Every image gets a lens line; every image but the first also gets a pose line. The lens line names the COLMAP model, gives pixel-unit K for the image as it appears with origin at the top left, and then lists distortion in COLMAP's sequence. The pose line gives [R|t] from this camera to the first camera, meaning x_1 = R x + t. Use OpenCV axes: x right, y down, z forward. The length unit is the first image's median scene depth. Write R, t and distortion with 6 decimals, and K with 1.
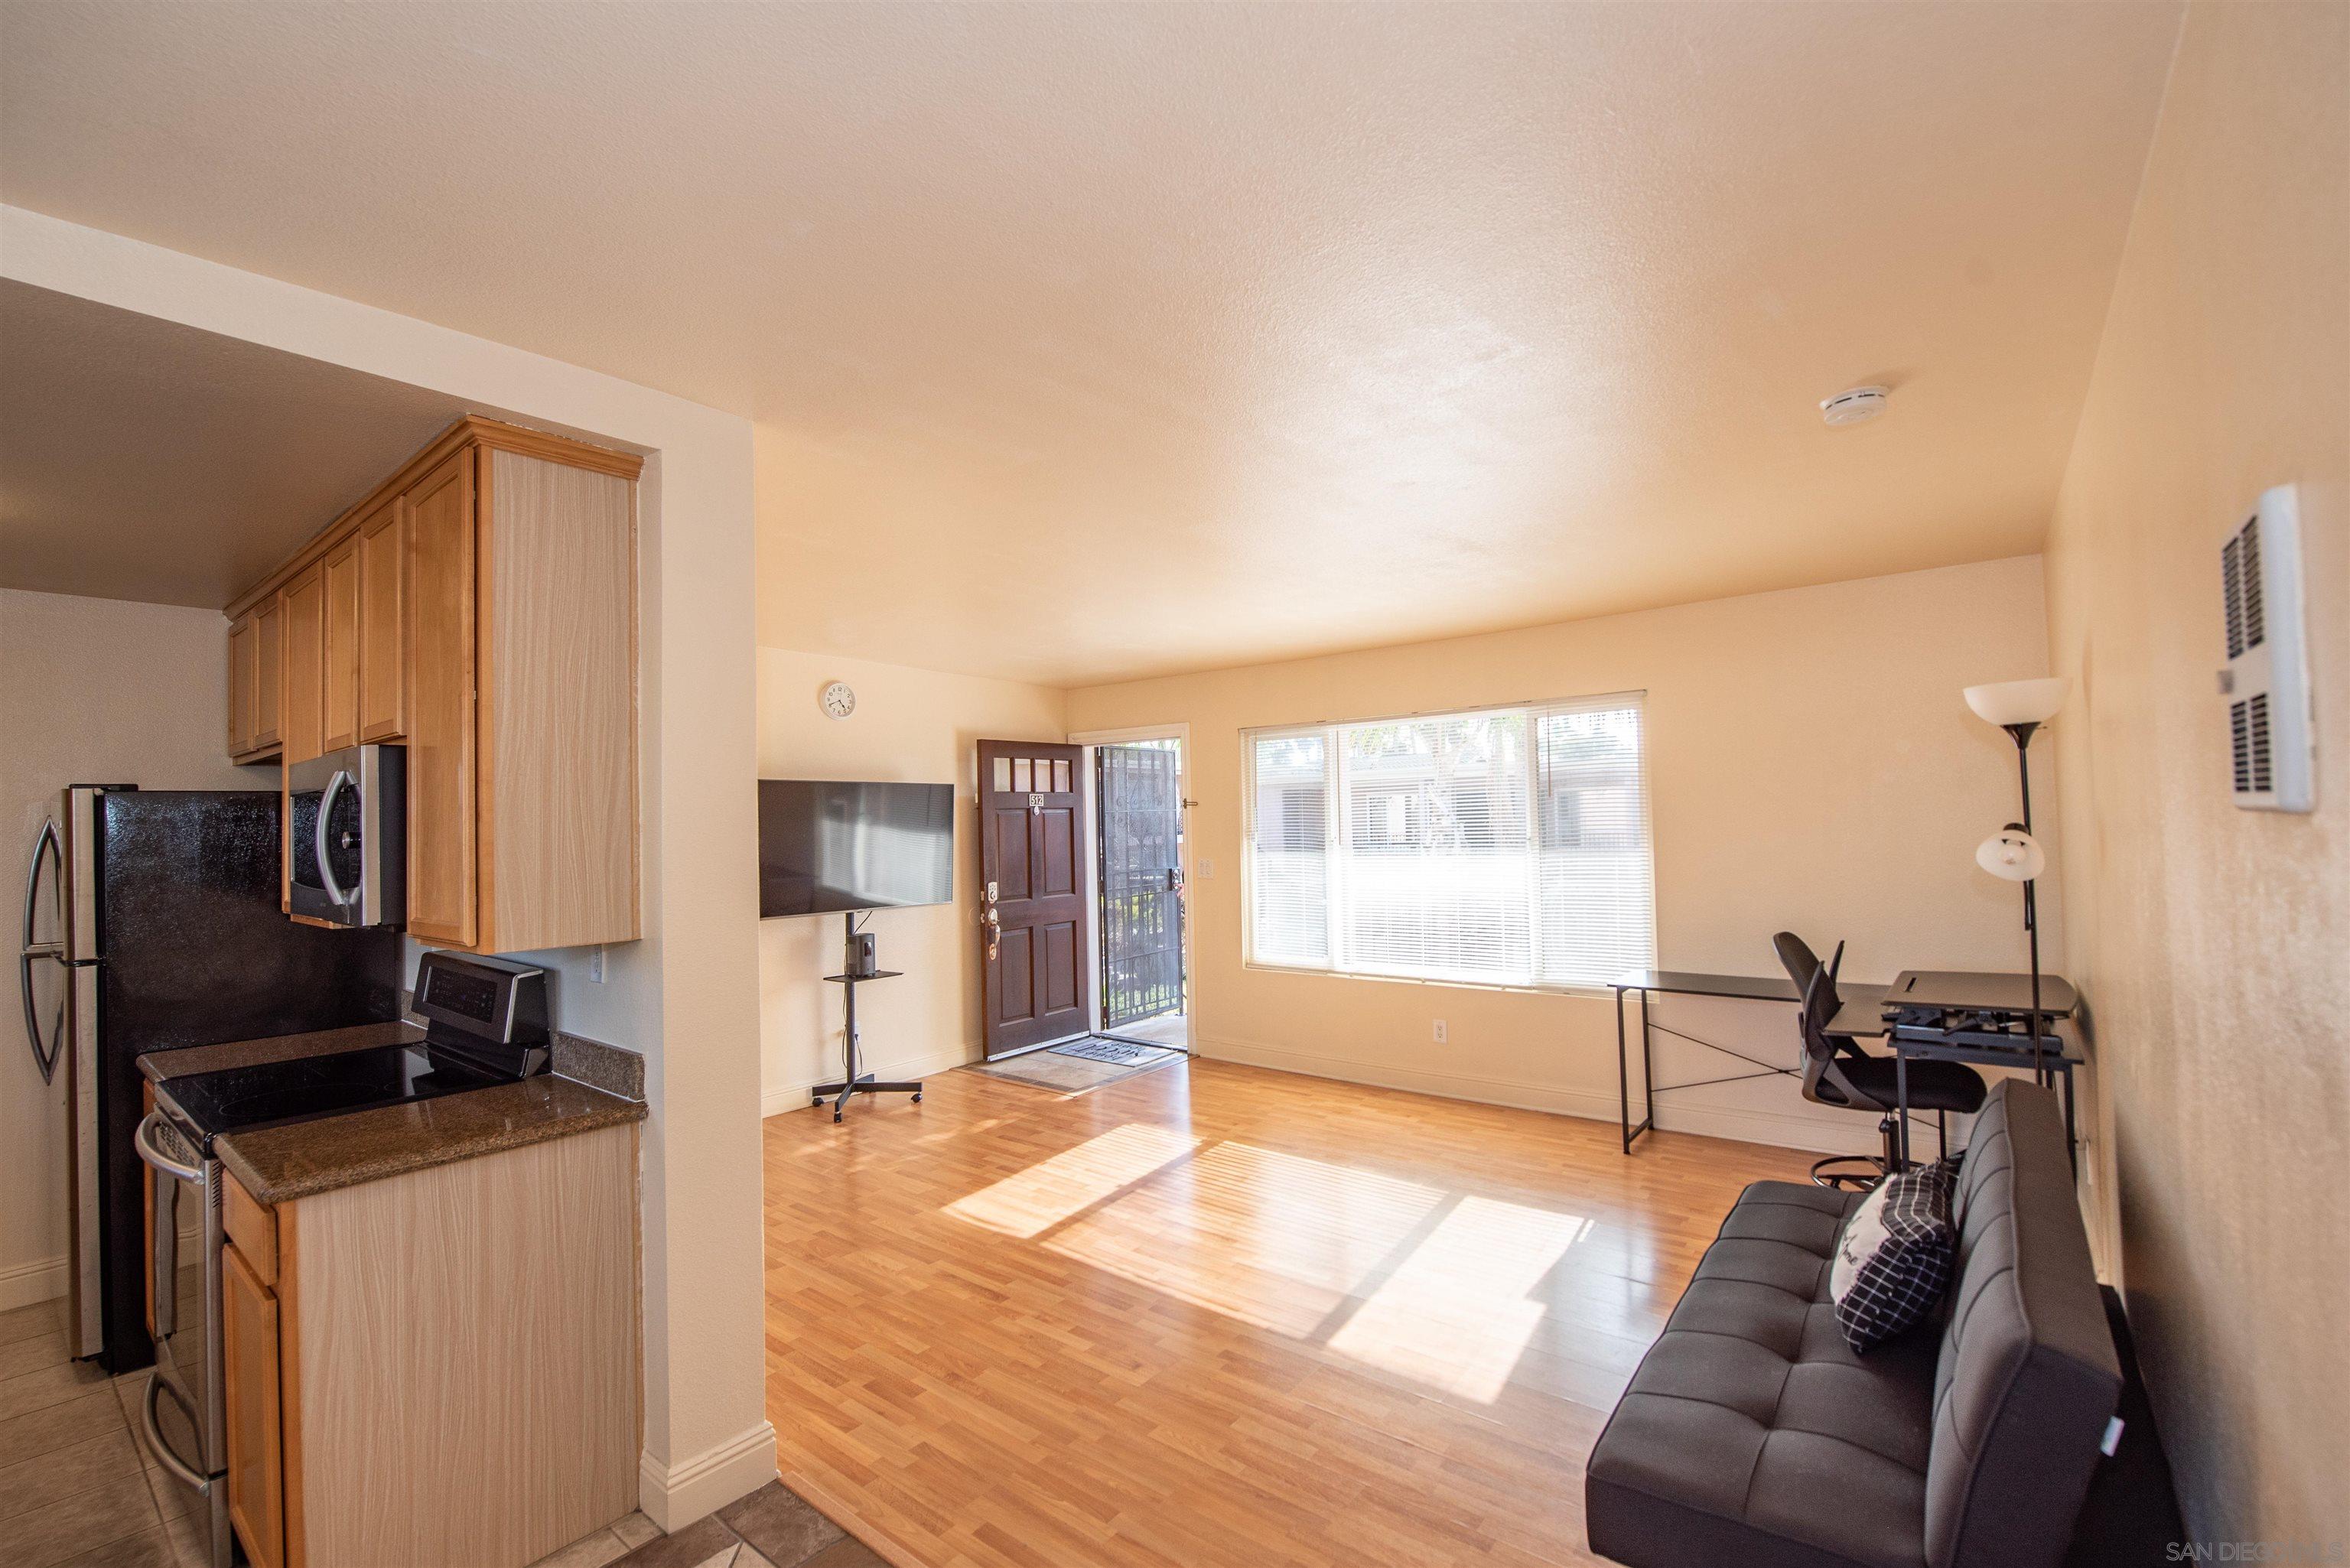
lens RADIAL K [[999.0, 0, 1171.2], [0, 999.0, 799.0], [0, 0, 1]] dist [-0.019861, -0.000898]
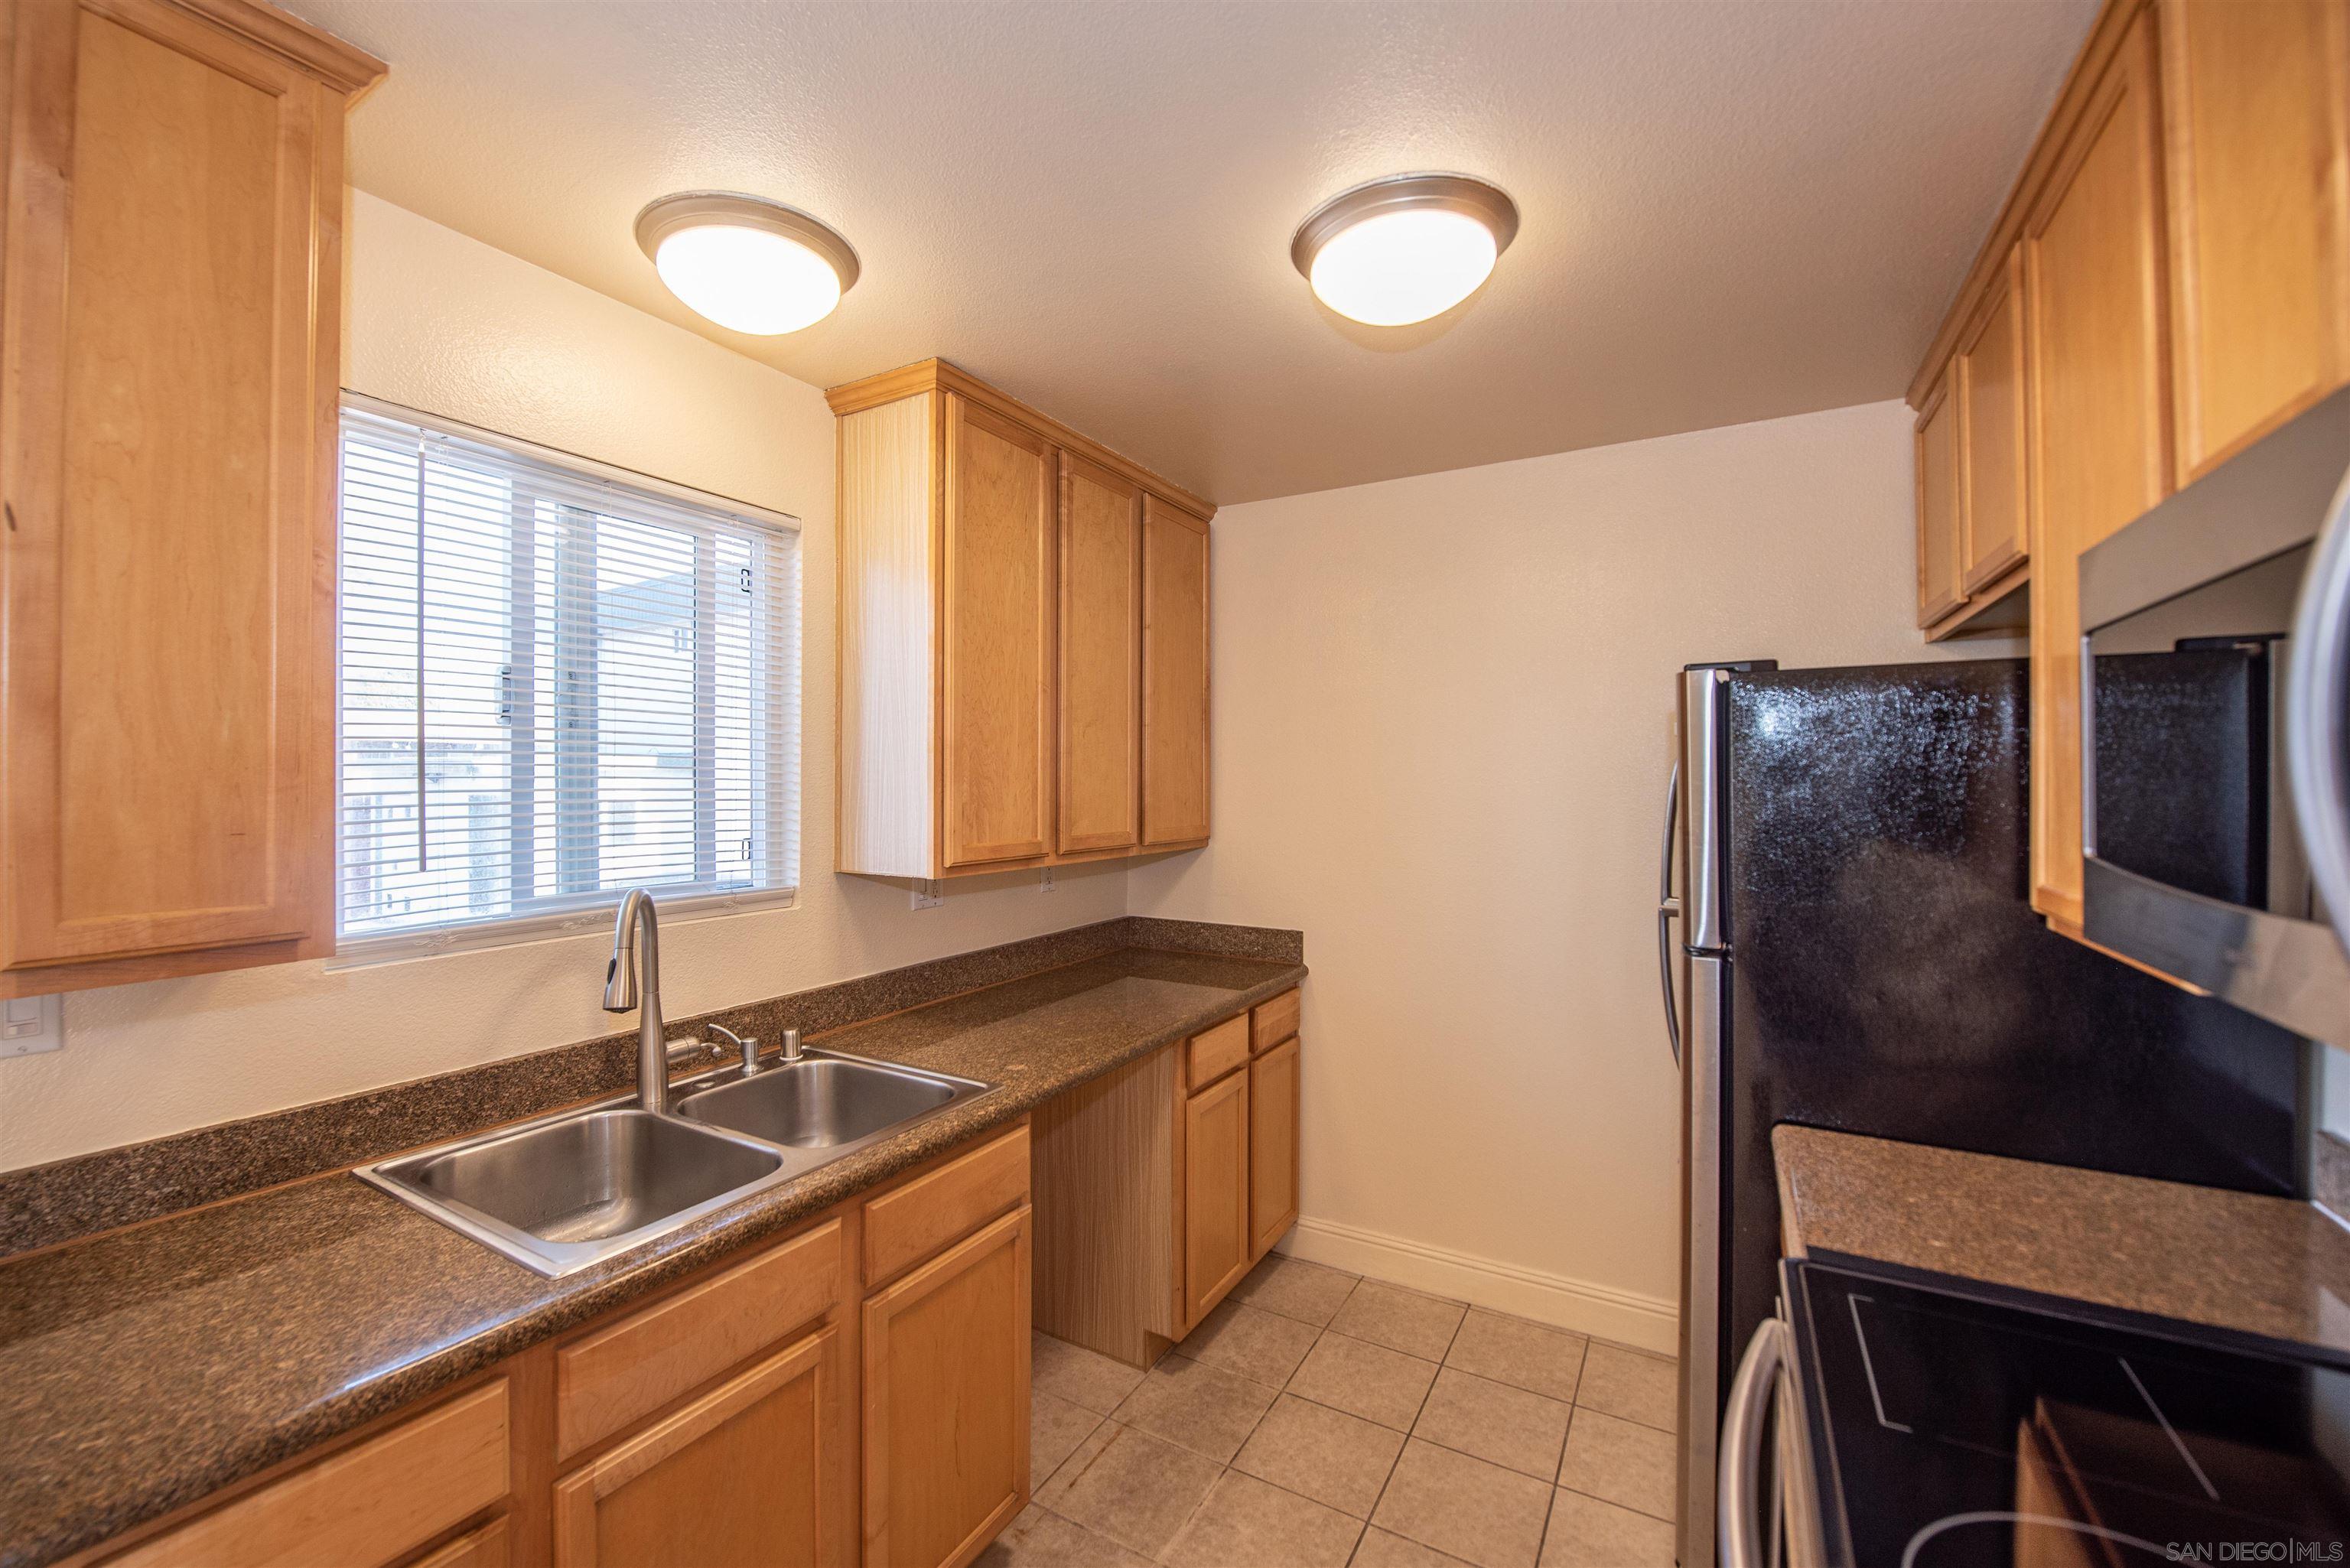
lens RADIAL K [[950.7, 0, 1169.1], [0, 950.7, 769.8], [0, 0, 1]] dist [-0.017327, -0.001264]
pose [[0.142982, 0.014958, -0.989612, -0.507919], [0.018732, 0.999666, 0.017817, 0.031428], [0.989548, -0.021085, 0.142654, 0.514143]]
